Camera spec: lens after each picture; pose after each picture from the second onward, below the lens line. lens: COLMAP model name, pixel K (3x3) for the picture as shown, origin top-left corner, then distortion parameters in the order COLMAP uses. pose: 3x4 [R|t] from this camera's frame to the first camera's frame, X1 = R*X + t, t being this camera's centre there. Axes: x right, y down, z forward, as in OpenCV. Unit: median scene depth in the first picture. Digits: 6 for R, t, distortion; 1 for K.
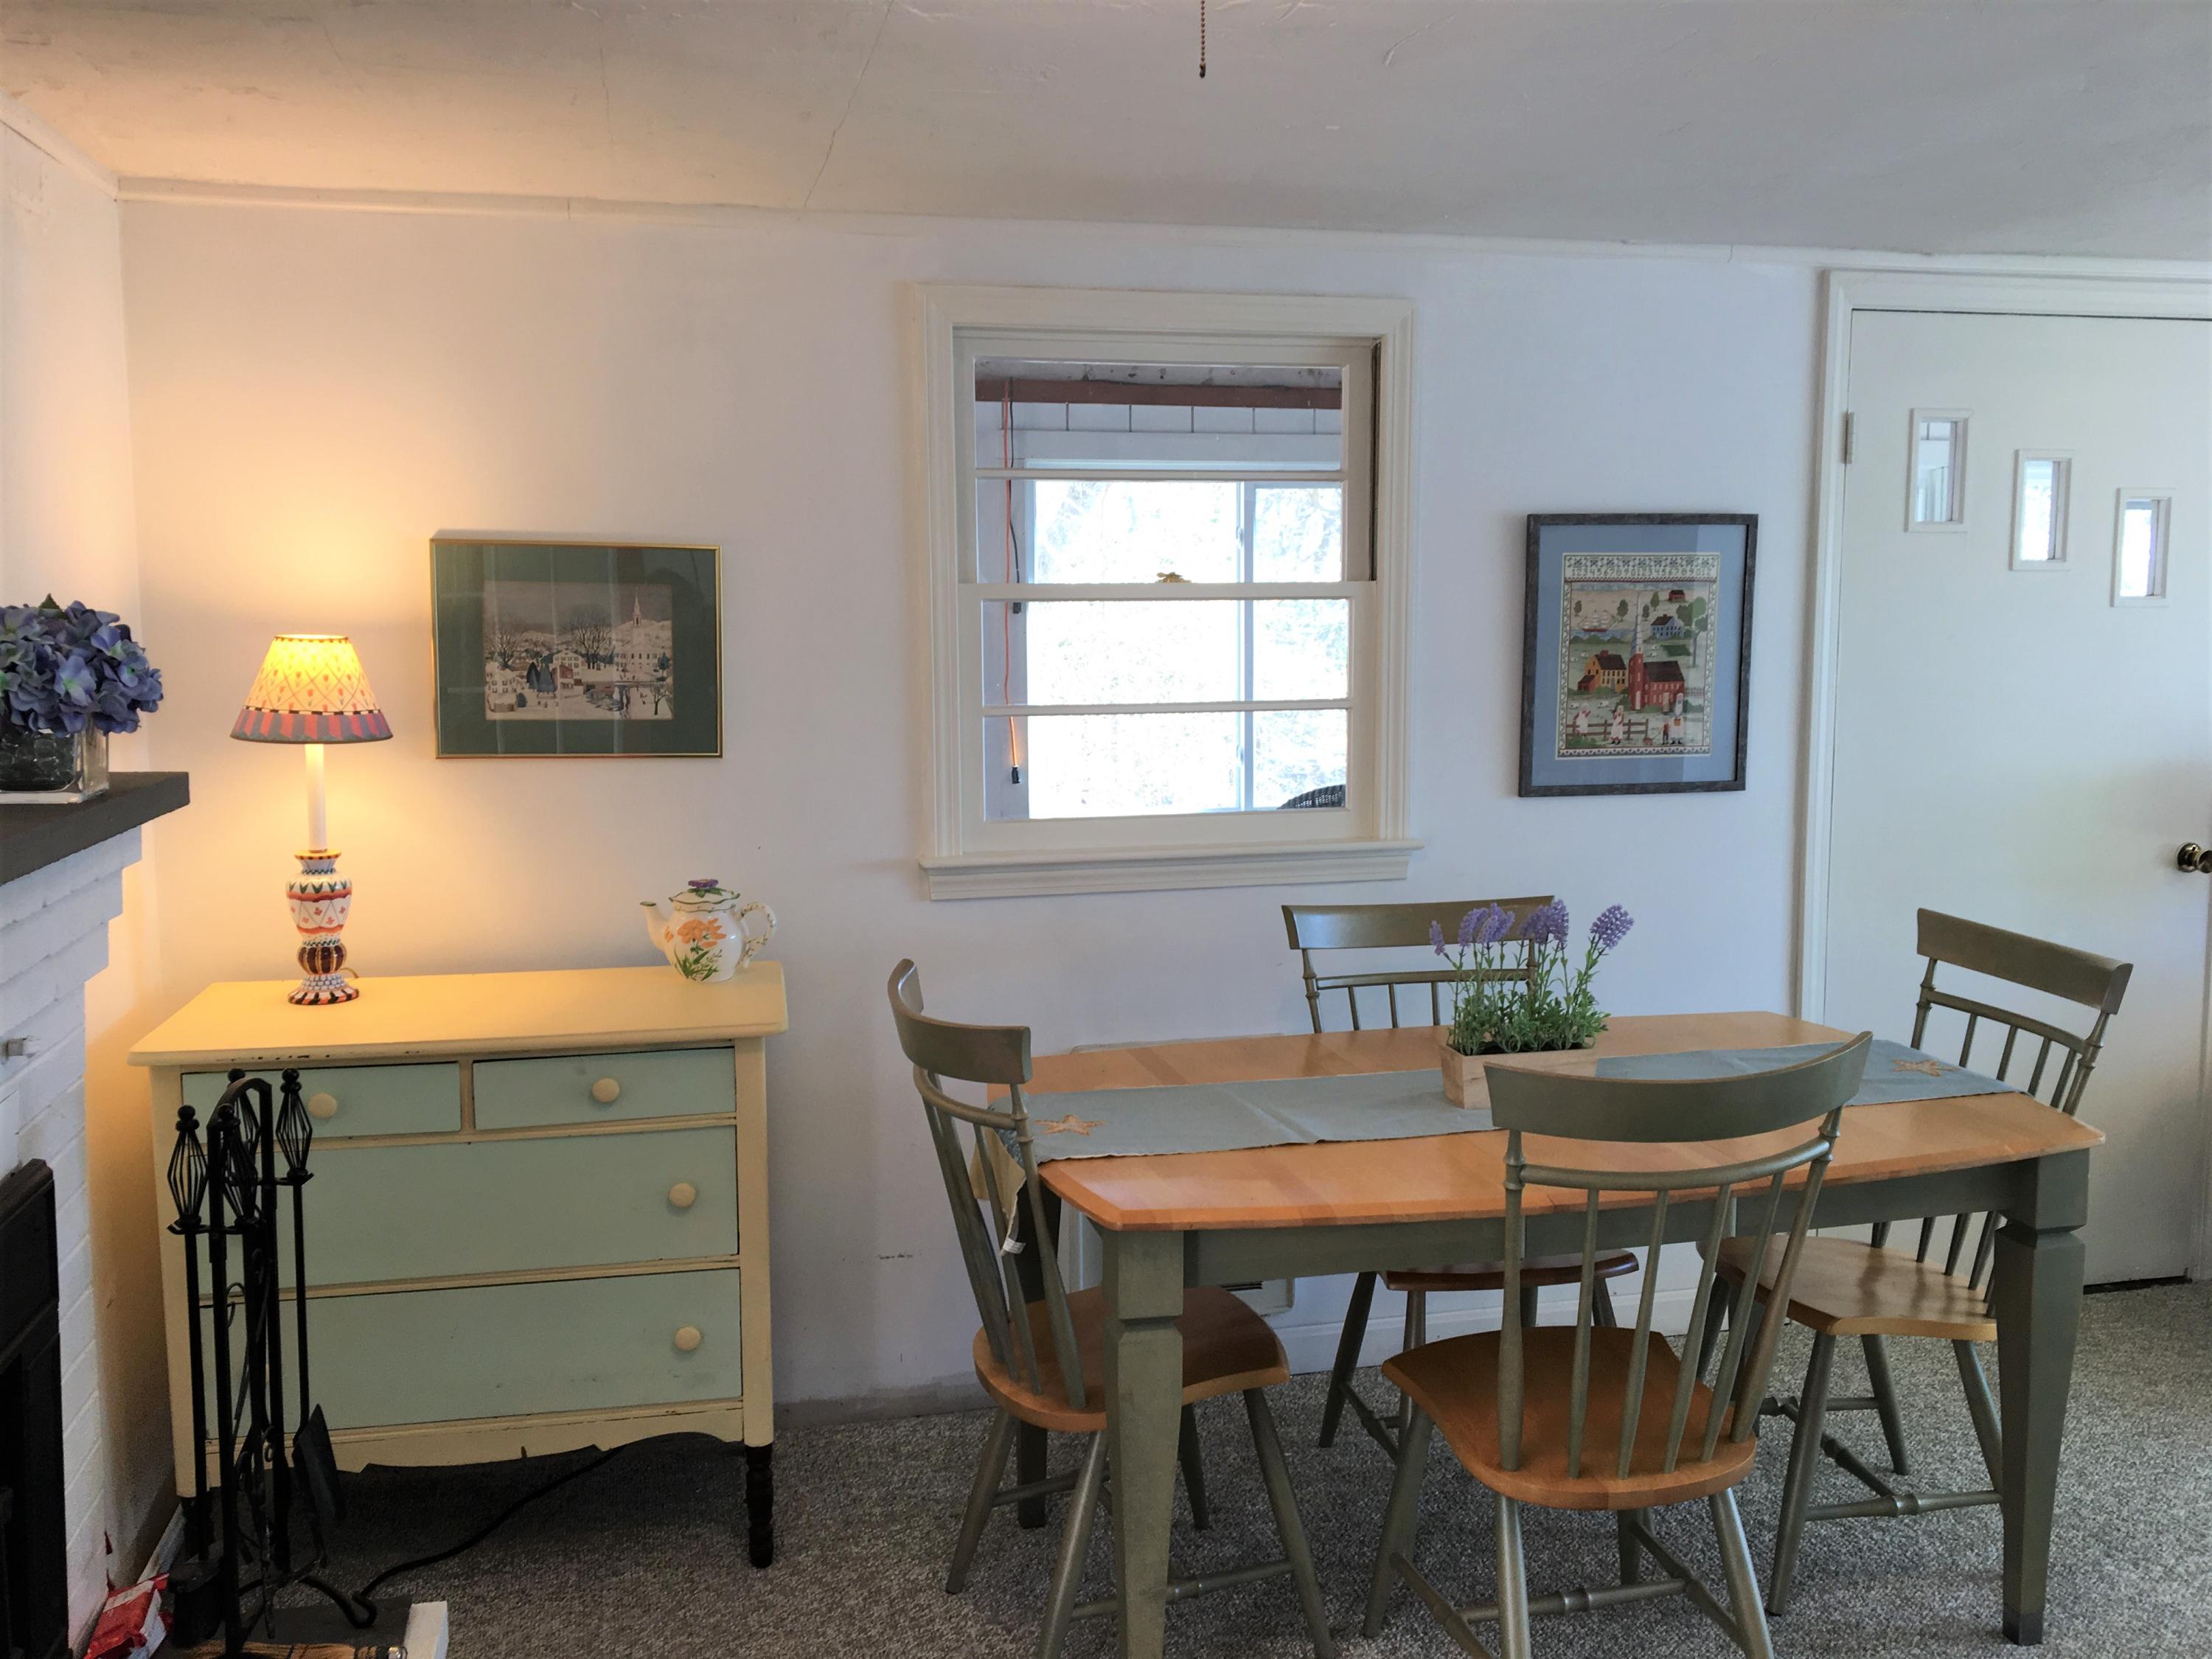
lens RADIAL K [[1854.2, 0, 1121.4], [0, 1854.2, 829.9], [0, 0, 1]] dist [0.079741, -0.112799]
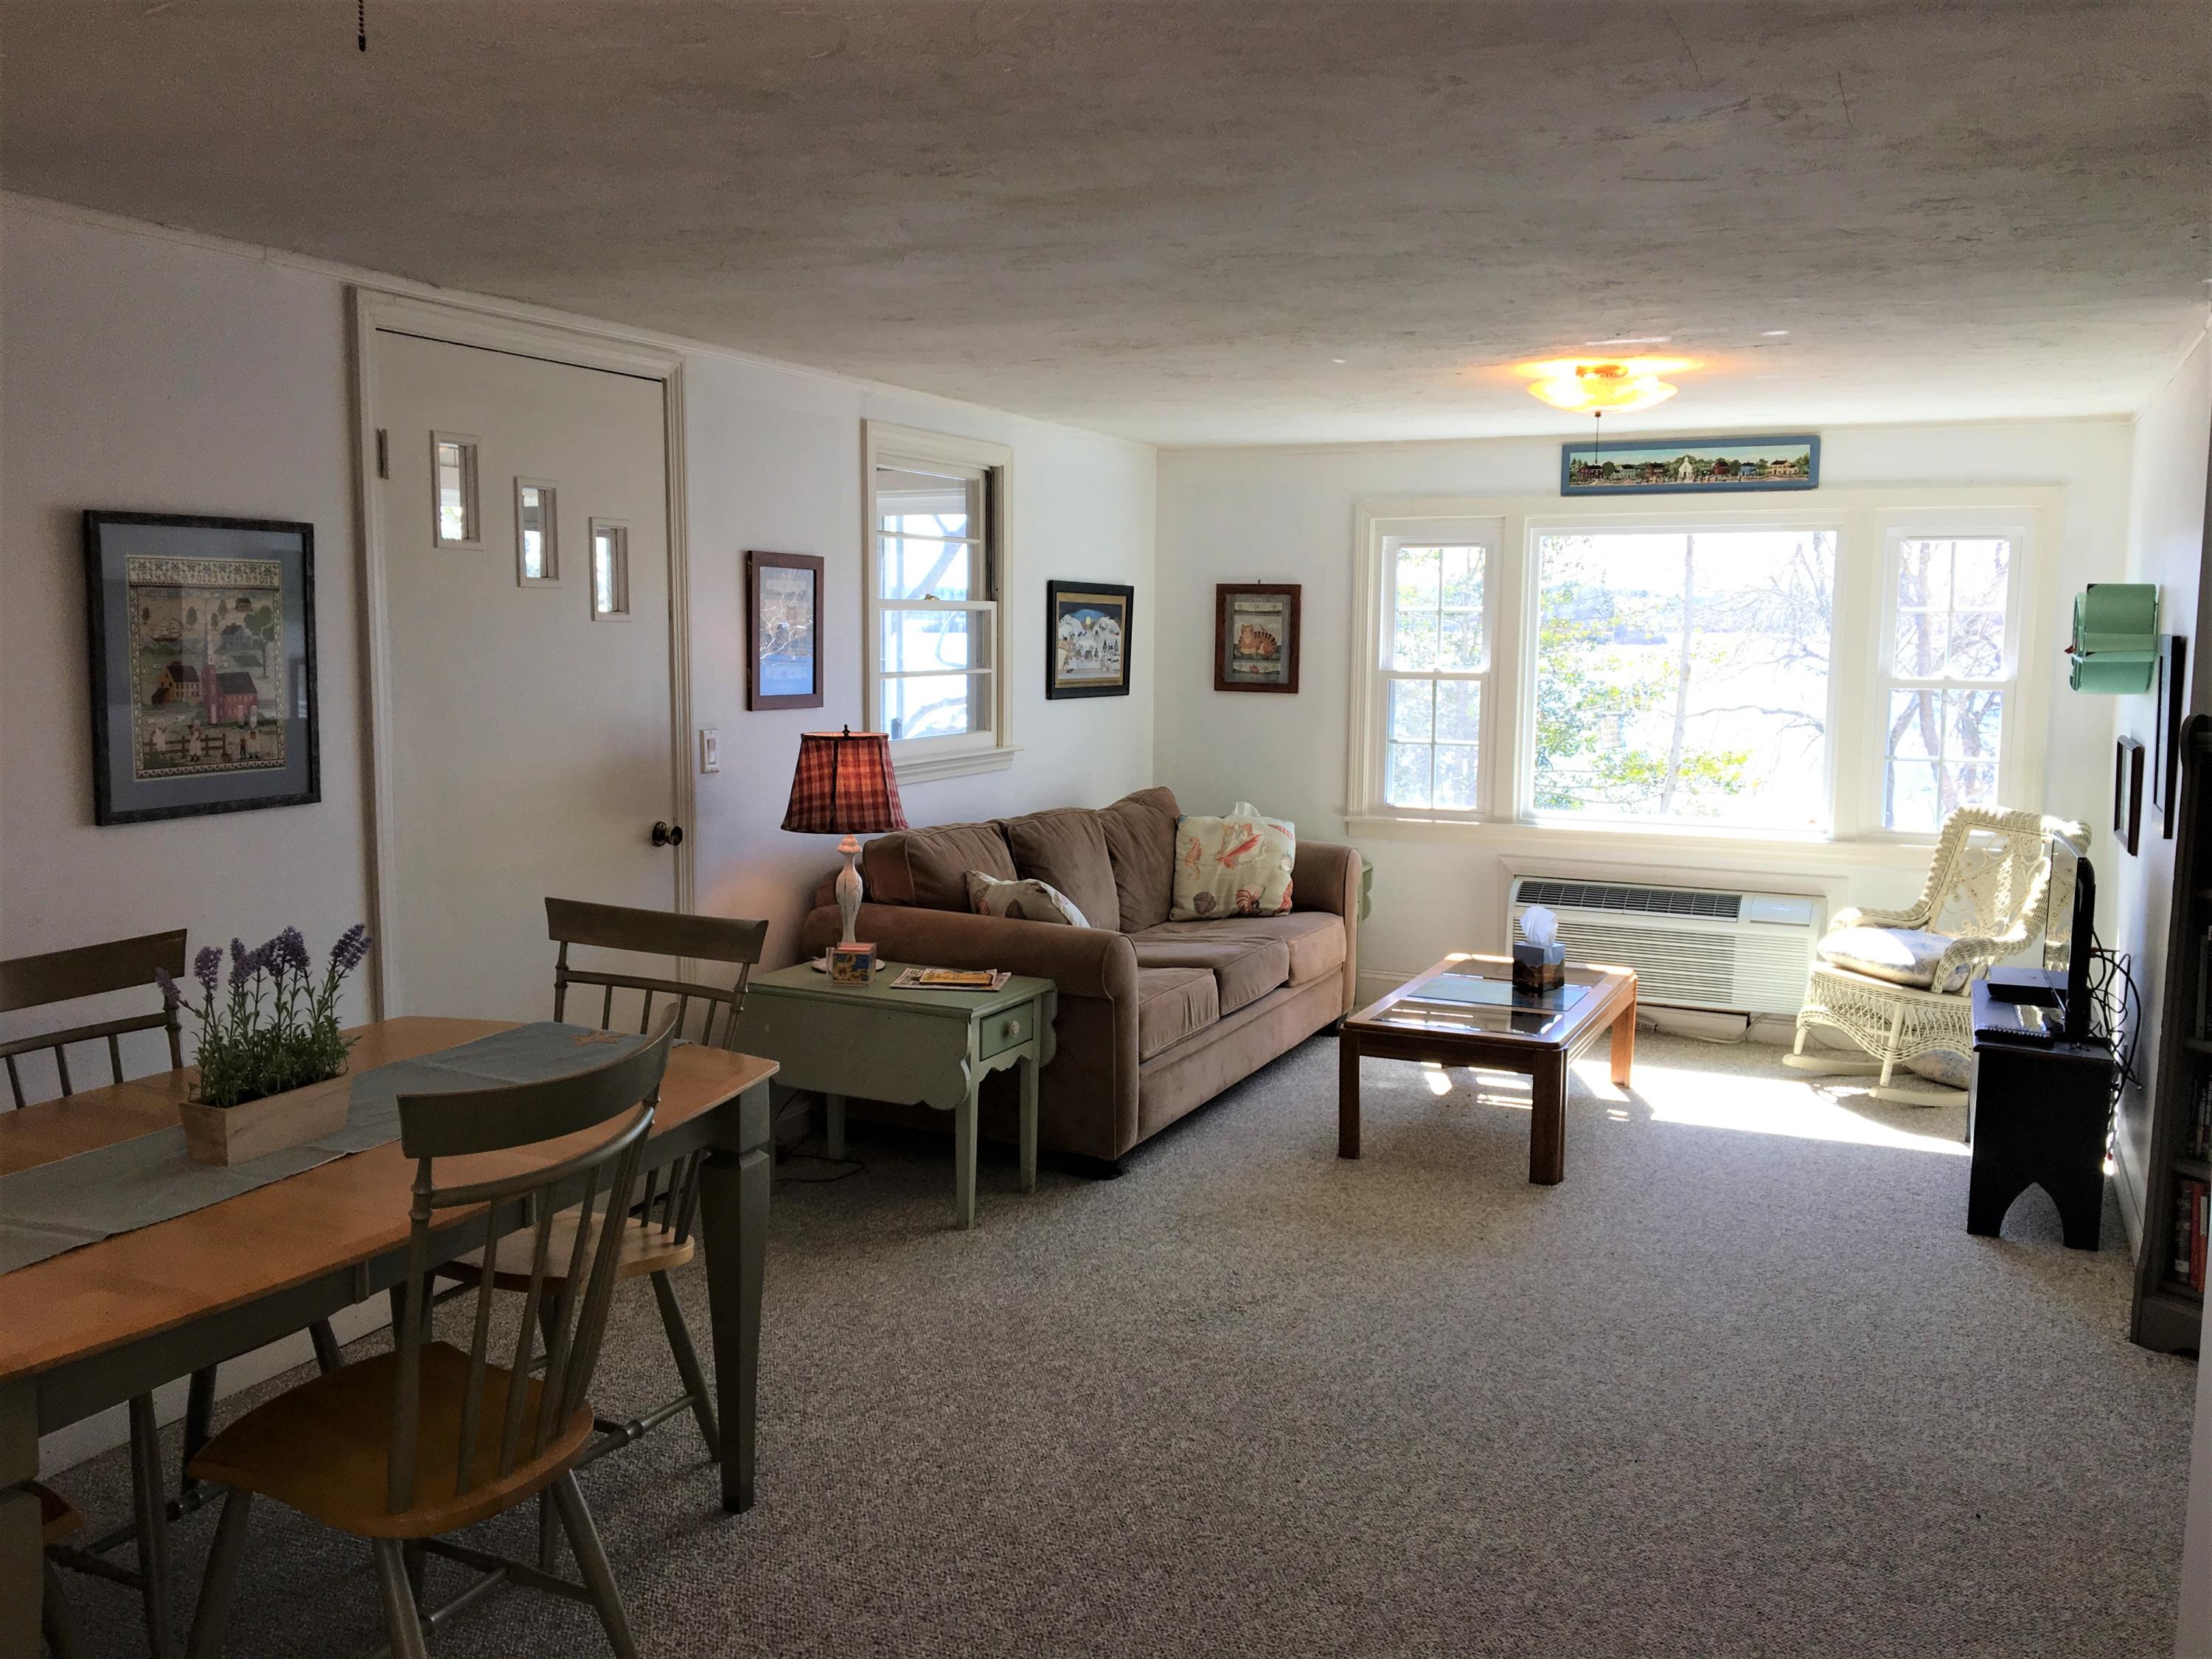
lens RADIAL K [[1854.2, 0, 1094.9], [0, 1854.2, 824.9], [0, 0, 1]] dist [0.079741, -0.112799]
pose [[0.614643, -0.078789, 0.784861, -0.222822], [0.082022, 0.995989, 0.035750, -0.012605], [-0.784530, 0.042402, 0.618640, 0.075581]]
